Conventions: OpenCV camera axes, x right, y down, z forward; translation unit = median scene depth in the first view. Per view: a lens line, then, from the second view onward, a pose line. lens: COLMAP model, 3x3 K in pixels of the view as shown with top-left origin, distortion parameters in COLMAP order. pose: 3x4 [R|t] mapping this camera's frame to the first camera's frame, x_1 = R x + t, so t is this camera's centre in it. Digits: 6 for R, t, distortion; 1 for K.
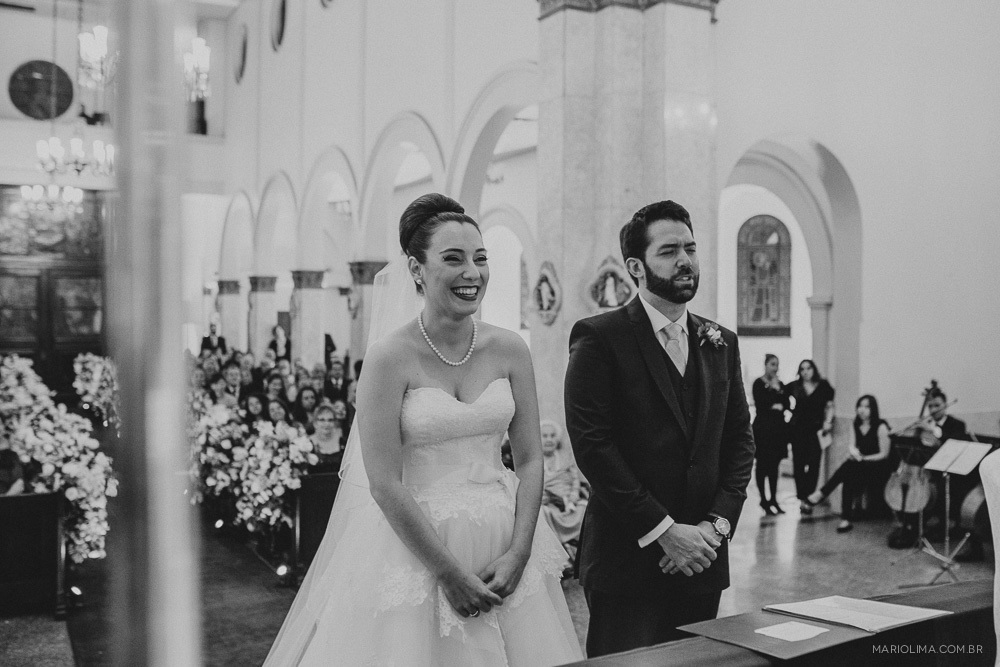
lens RADIAL K [[1021.5, 0, 499.3], [0, 1021.5, 333.9], [0, 0, 1]] dist [-0.023767, 0.000000]
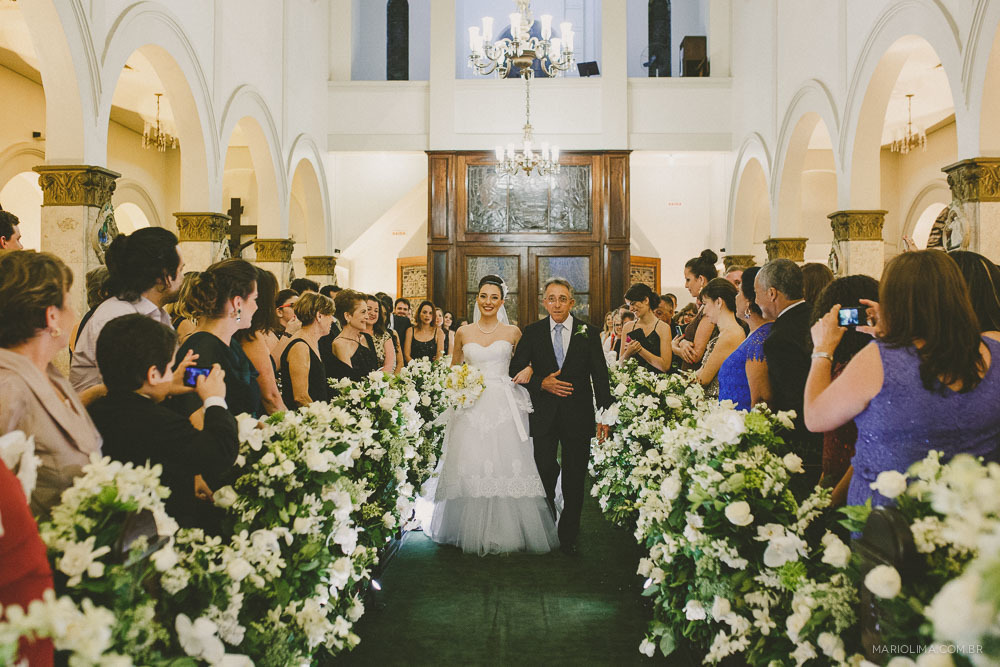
lens RADIAL K [[1021.5, 0, 499.9], [0, 1021.5, 335.6], [0, 0, 1]] dist [-0.023767, 0.000000]
pose [[0.882773, -0.006350, -0.469757, -0.180381], [0.000776, 0.999927, -0.012058, 0.055693], [0.469799, 0.010280, 0.882713, 0.671088]]
